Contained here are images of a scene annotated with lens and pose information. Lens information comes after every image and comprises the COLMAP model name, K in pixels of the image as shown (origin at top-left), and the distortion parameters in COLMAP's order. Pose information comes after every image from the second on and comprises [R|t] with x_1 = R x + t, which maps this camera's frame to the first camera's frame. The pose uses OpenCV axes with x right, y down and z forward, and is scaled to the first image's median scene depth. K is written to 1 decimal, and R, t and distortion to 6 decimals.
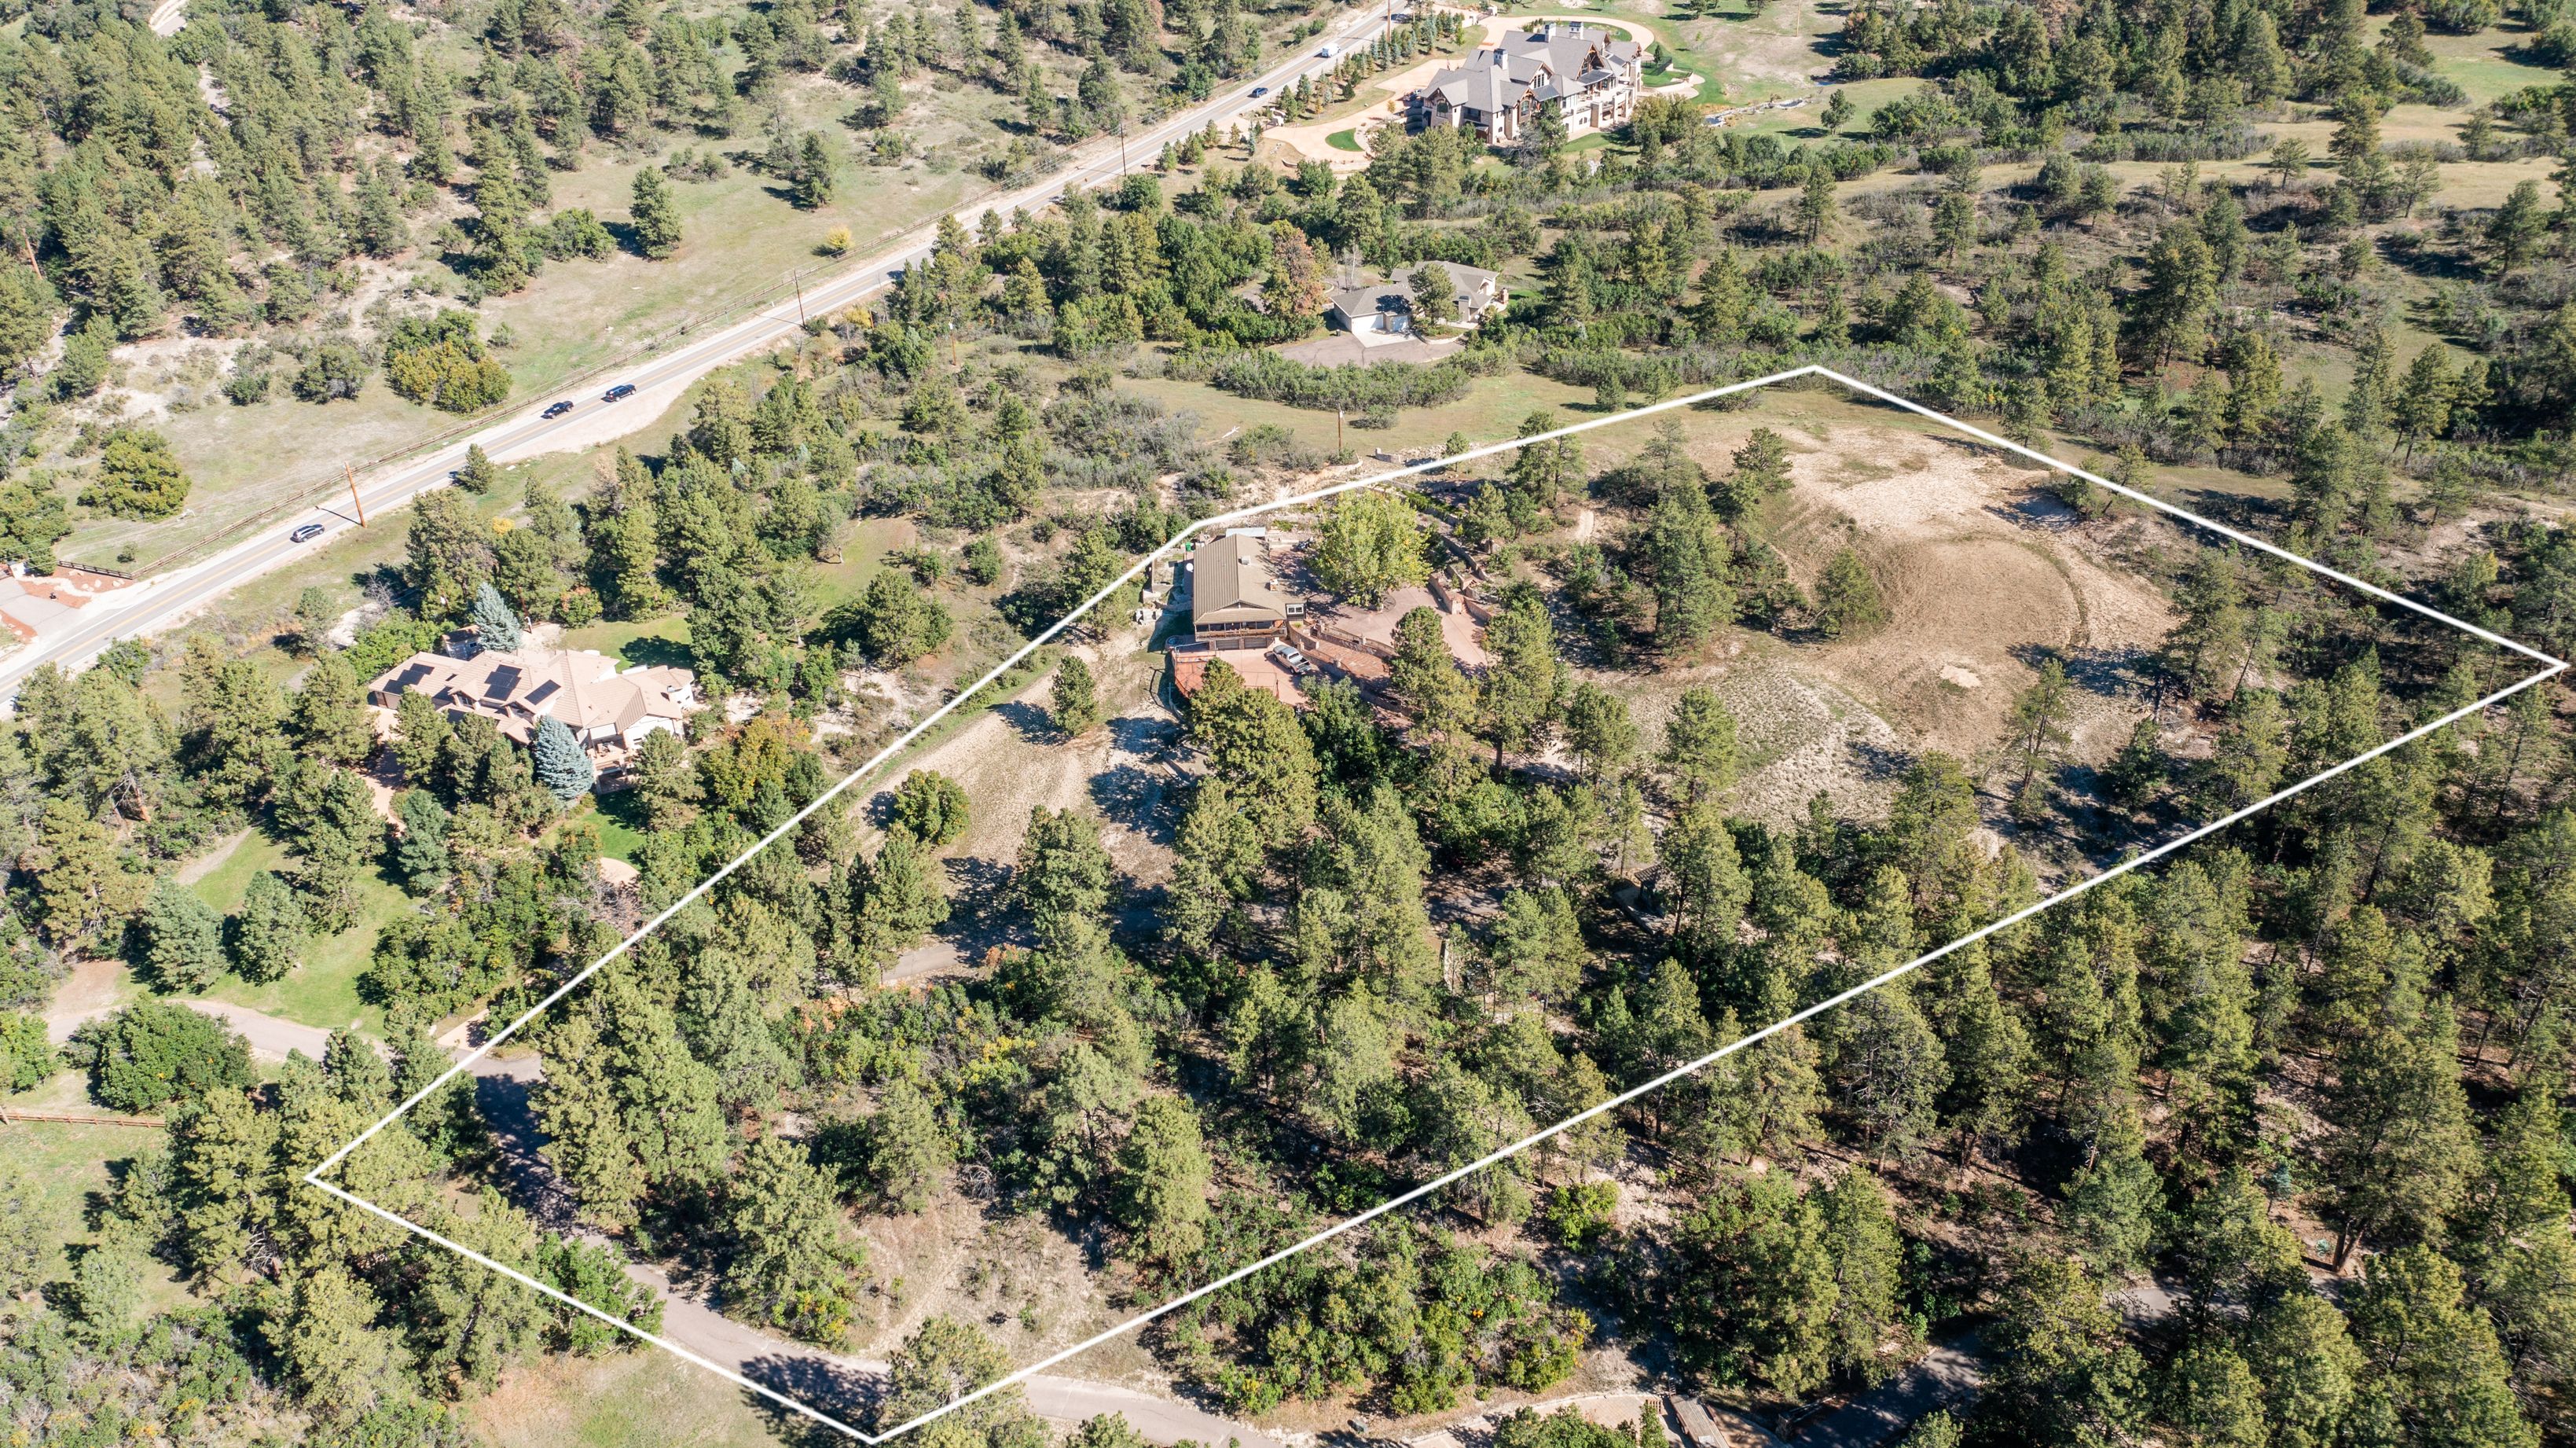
lens RADIAL K [[1977.3, 0, 1287.4], [0, 1977.3, 729.1], [0, 0, 1]] dist [-0.035169, 0.000604]
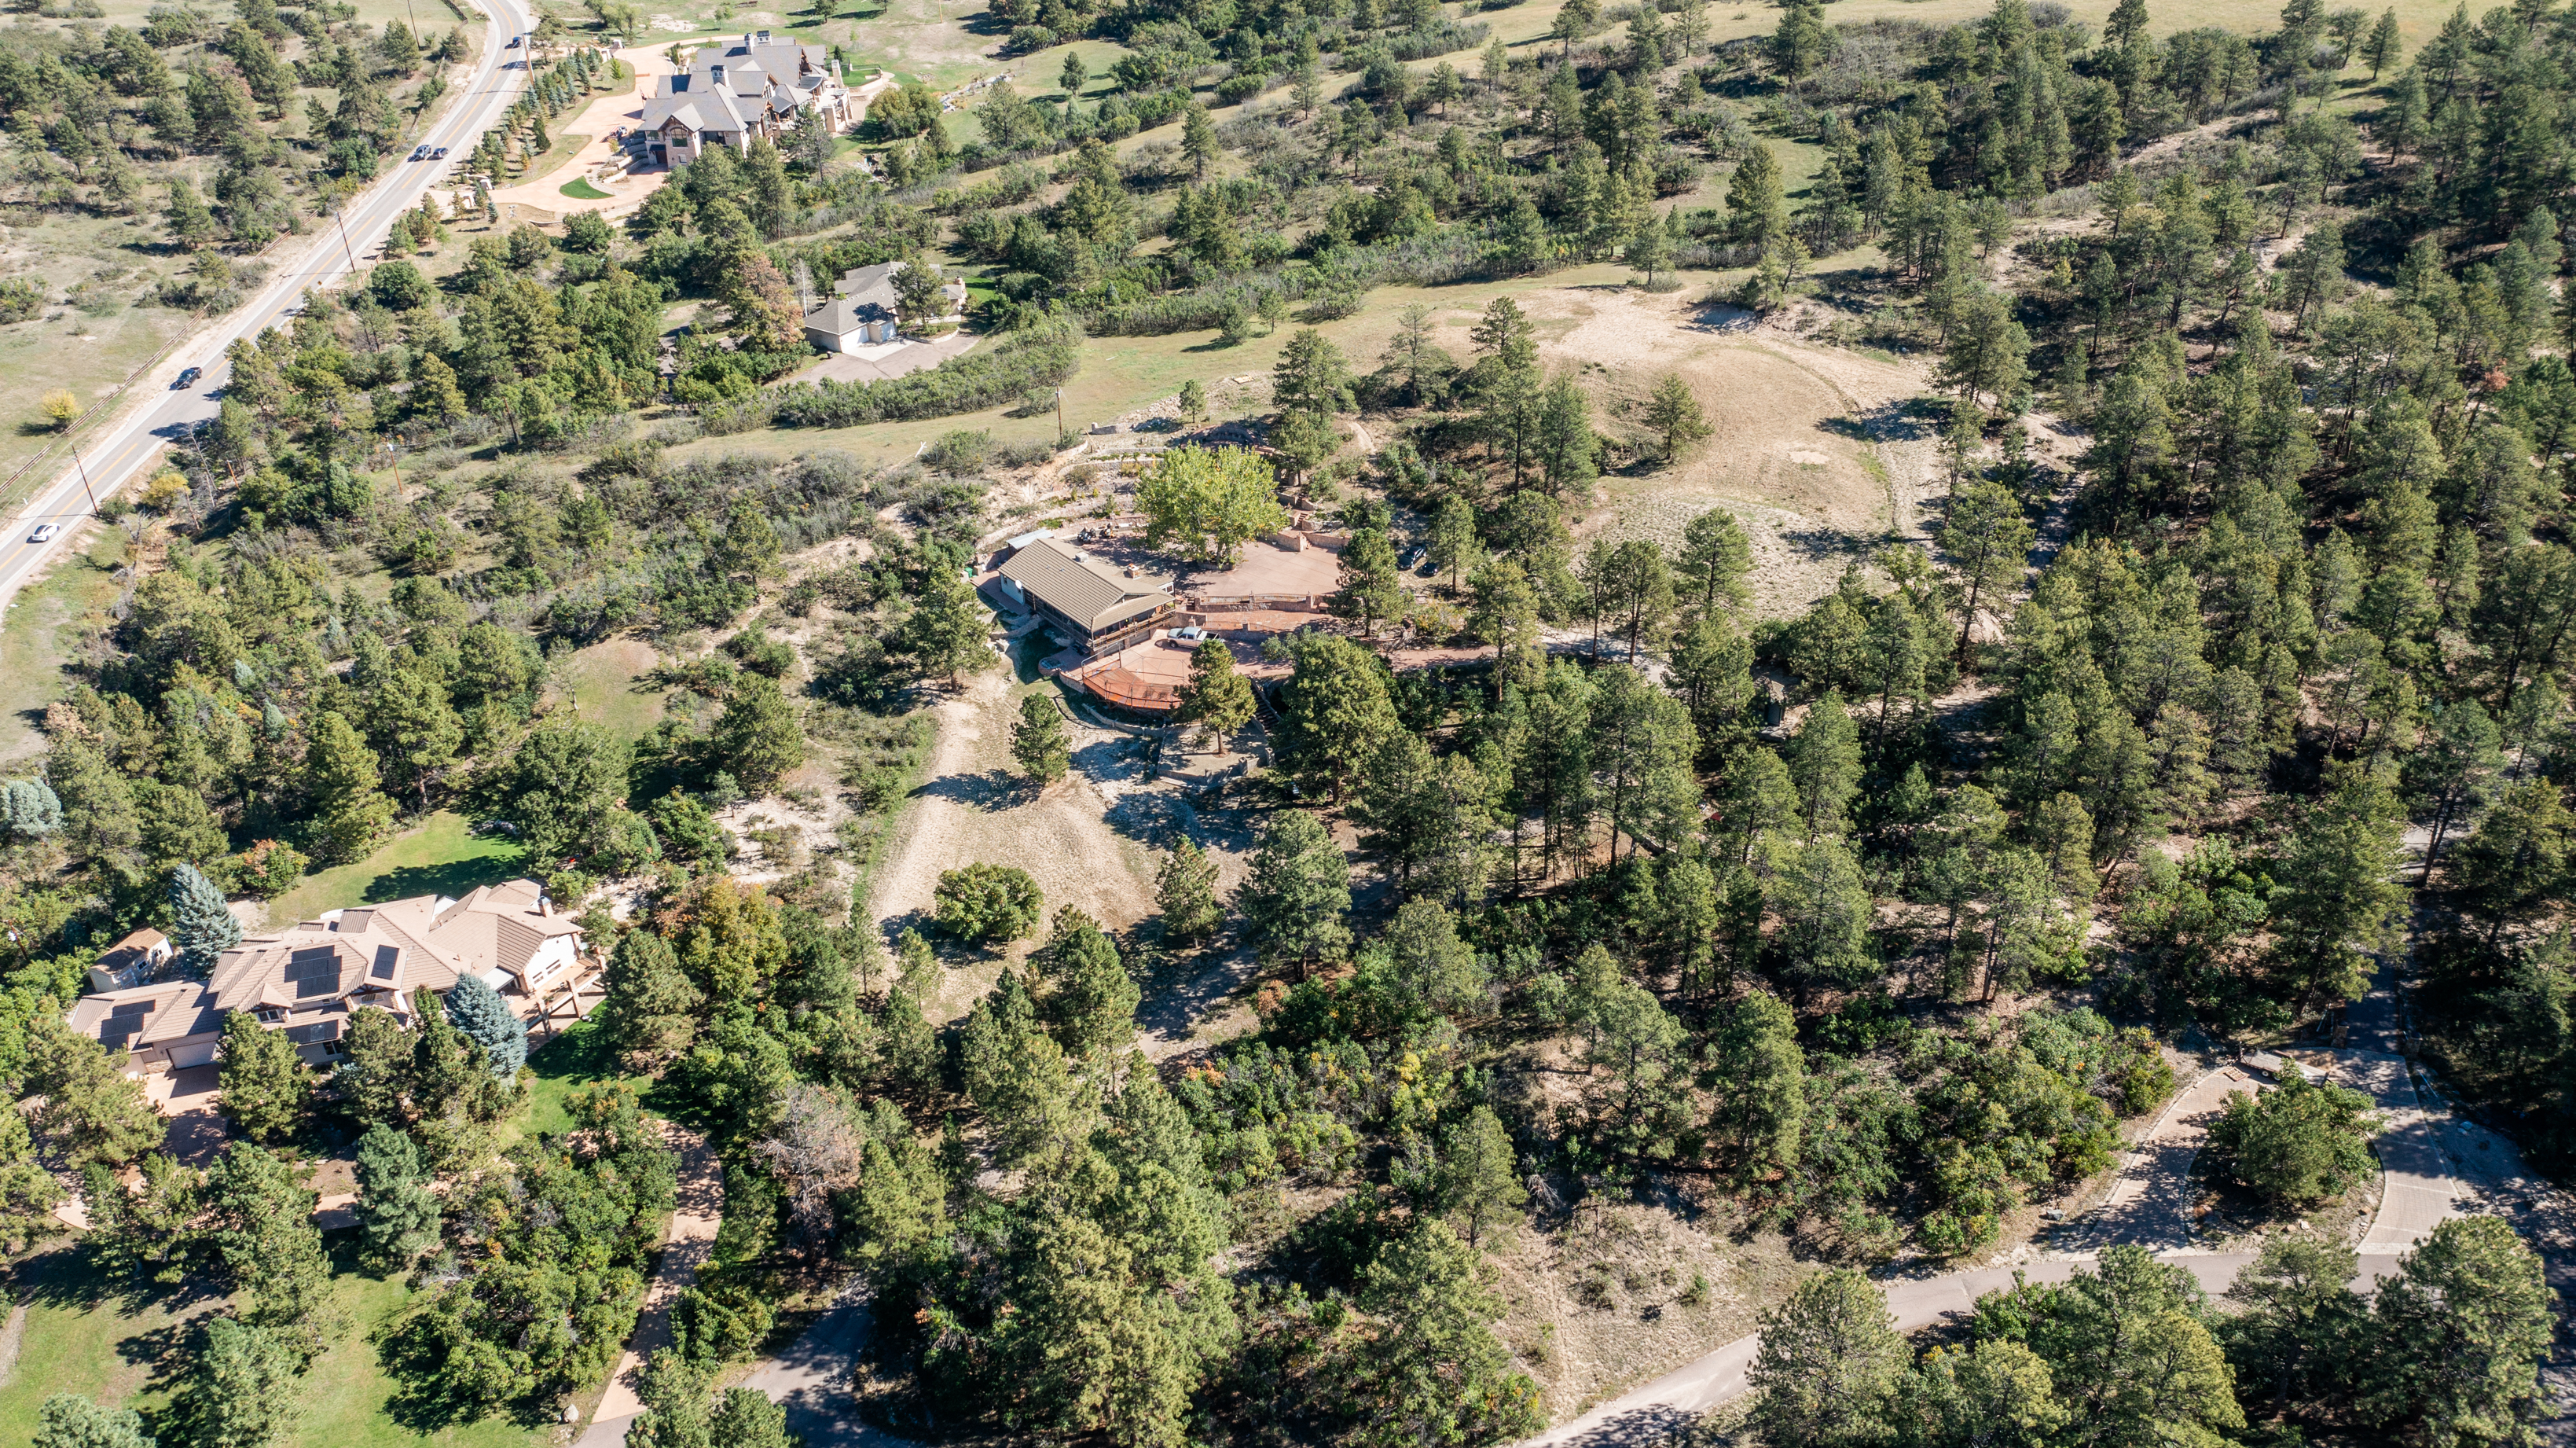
lens RADIAL K [[1977.3, 0, 1283.7], [0, 1977.3, 719.0], [0, 0, 1]] dist [-0.035169, 0.000604]
pose [[0.810913, -0.301025, 0.501801, -0.337436], [0.316775, 0.946841, 0.056091, -0.029727], [-0.492011, 0.113473, 0.863162, 0.148139]]
